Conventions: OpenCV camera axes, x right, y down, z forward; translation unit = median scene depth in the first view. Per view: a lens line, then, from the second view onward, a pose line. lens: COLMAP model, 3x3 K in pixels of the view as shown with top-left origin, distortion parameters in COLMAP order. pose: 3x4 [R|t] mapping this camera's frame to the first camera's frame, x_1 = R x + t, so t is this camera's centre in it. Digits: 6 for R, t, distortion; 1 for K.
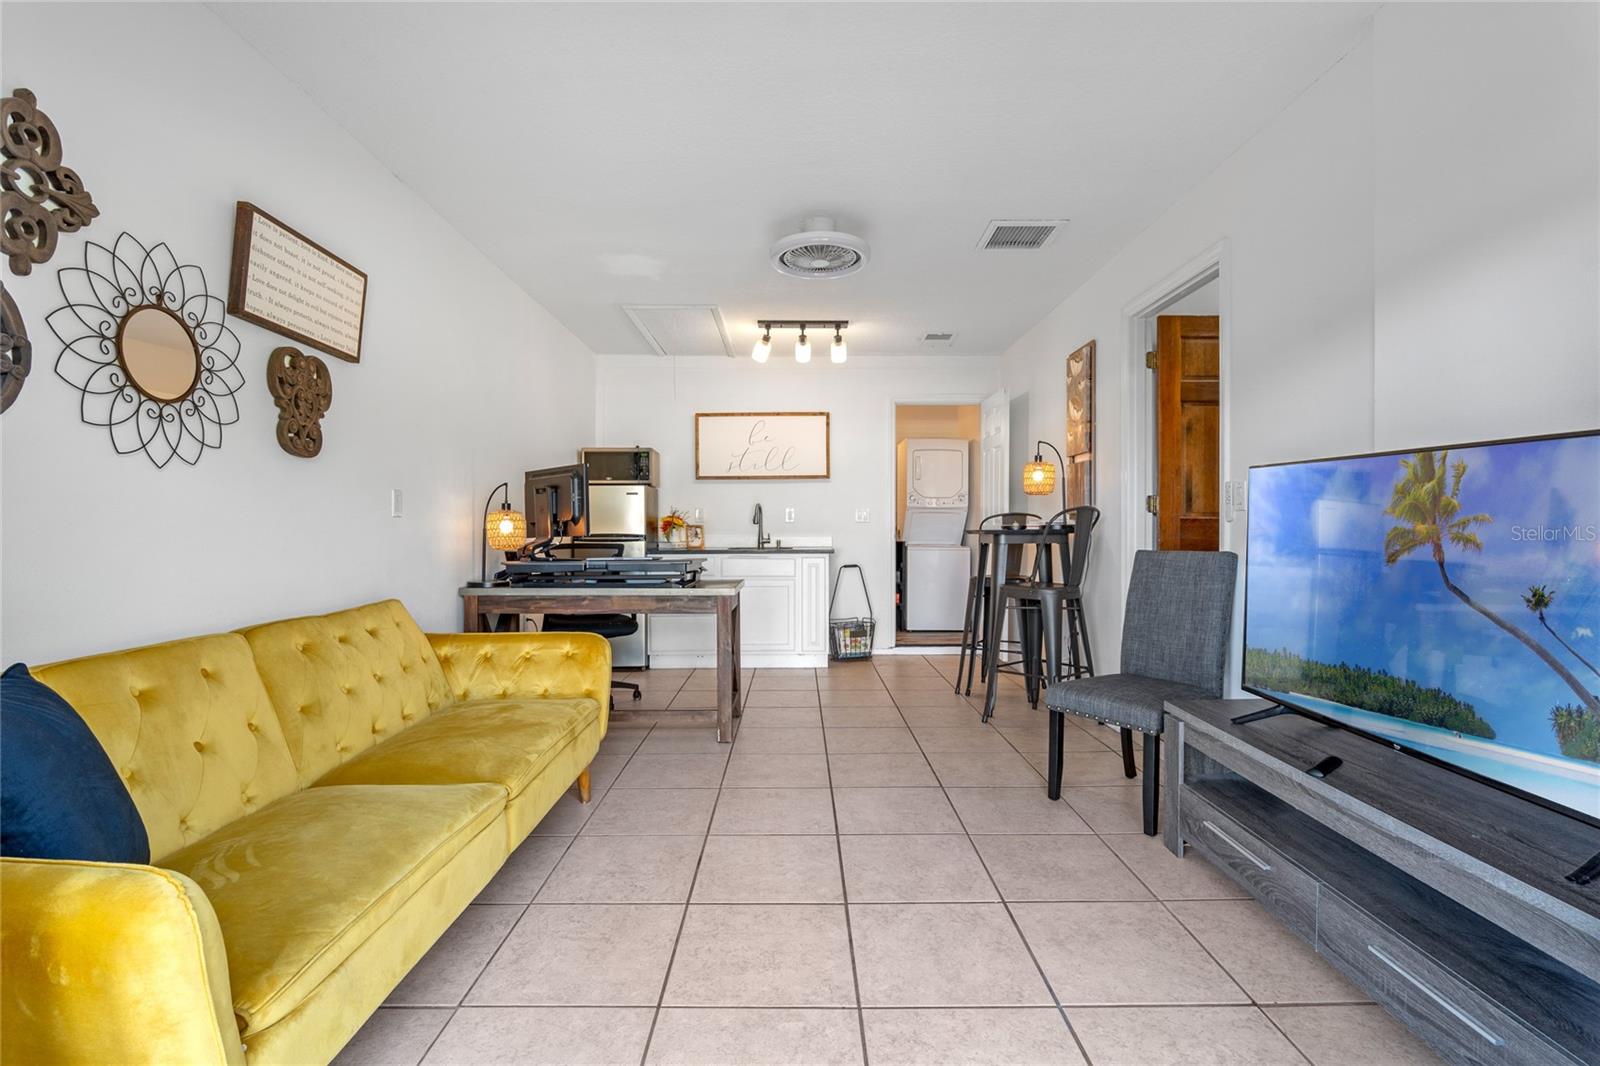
lens RADIAL K [[744.4, 0, 797.2], [0, 744.4, 532.7], [0, 0, 1]] dist [-0.020142, 0.007252]
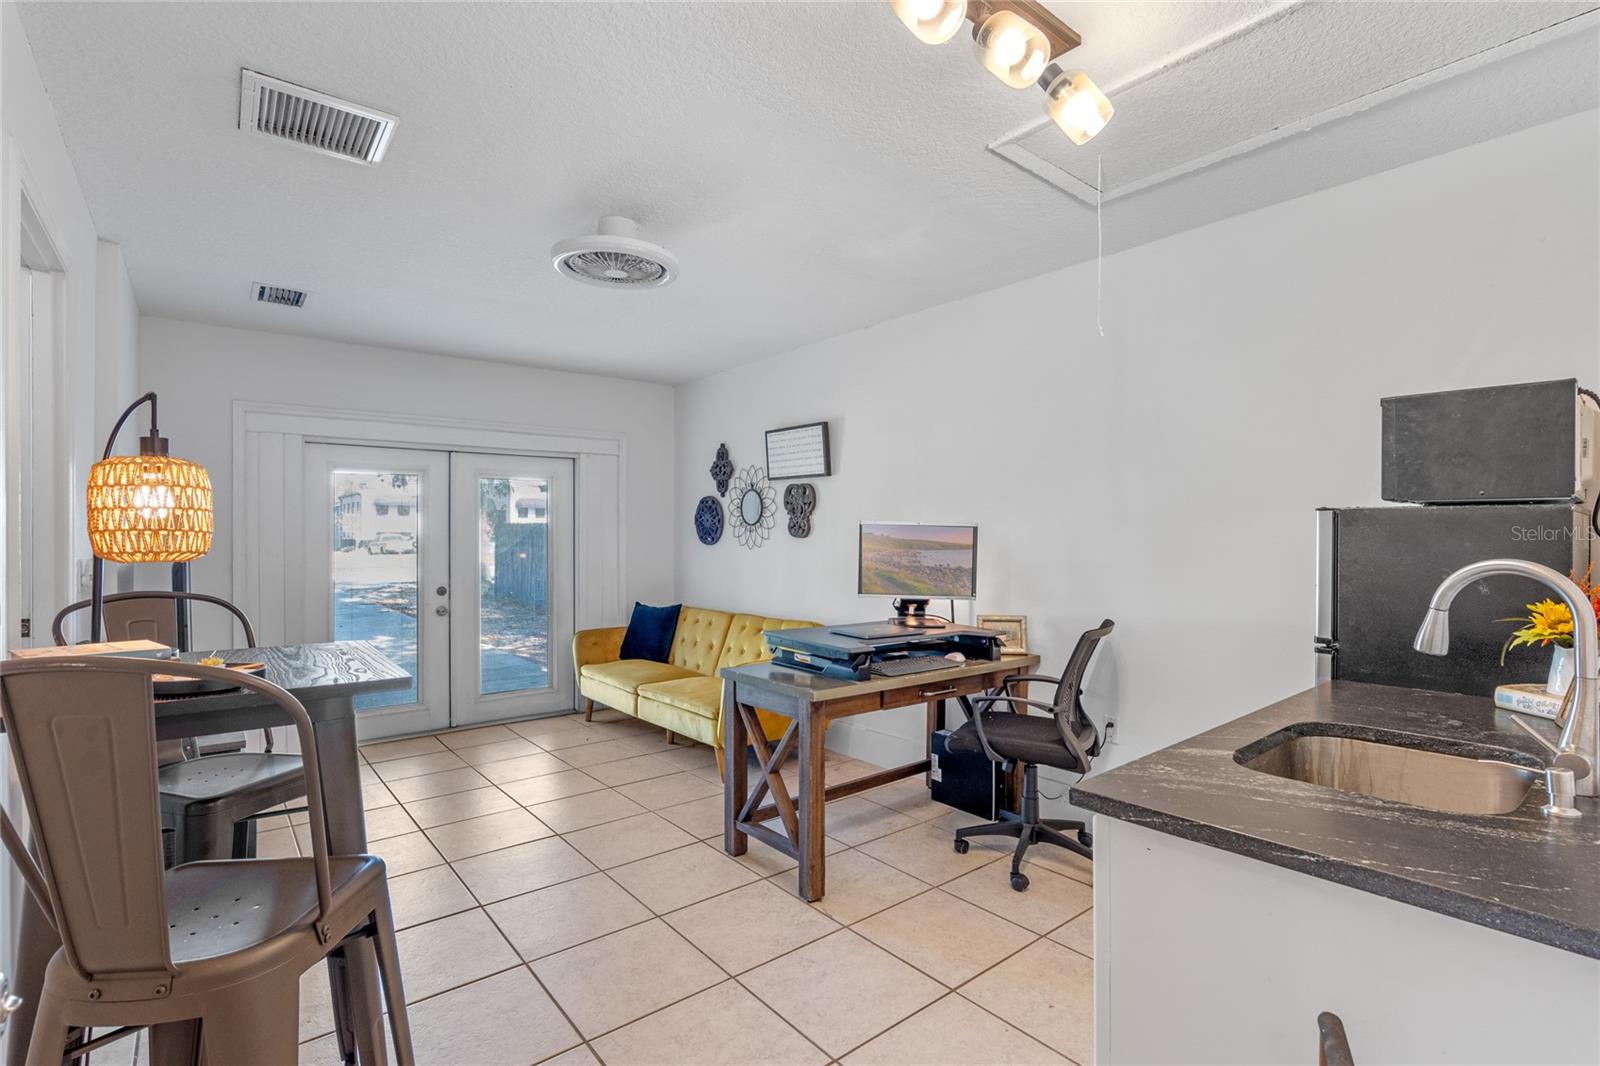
lens RADIAL K [[744.4, 0, 801.3], [0, 744.4, 535.7], [0, 0, 1]] dist [-0.020142, 0.007252]
pose [[-0.778910, -0.001413, -0.627134, 0.671852], [-0.004206, 0.999987, 0.002971, -0.140508], [0.627122, 0.004952, -0.778905, 3.094178]]
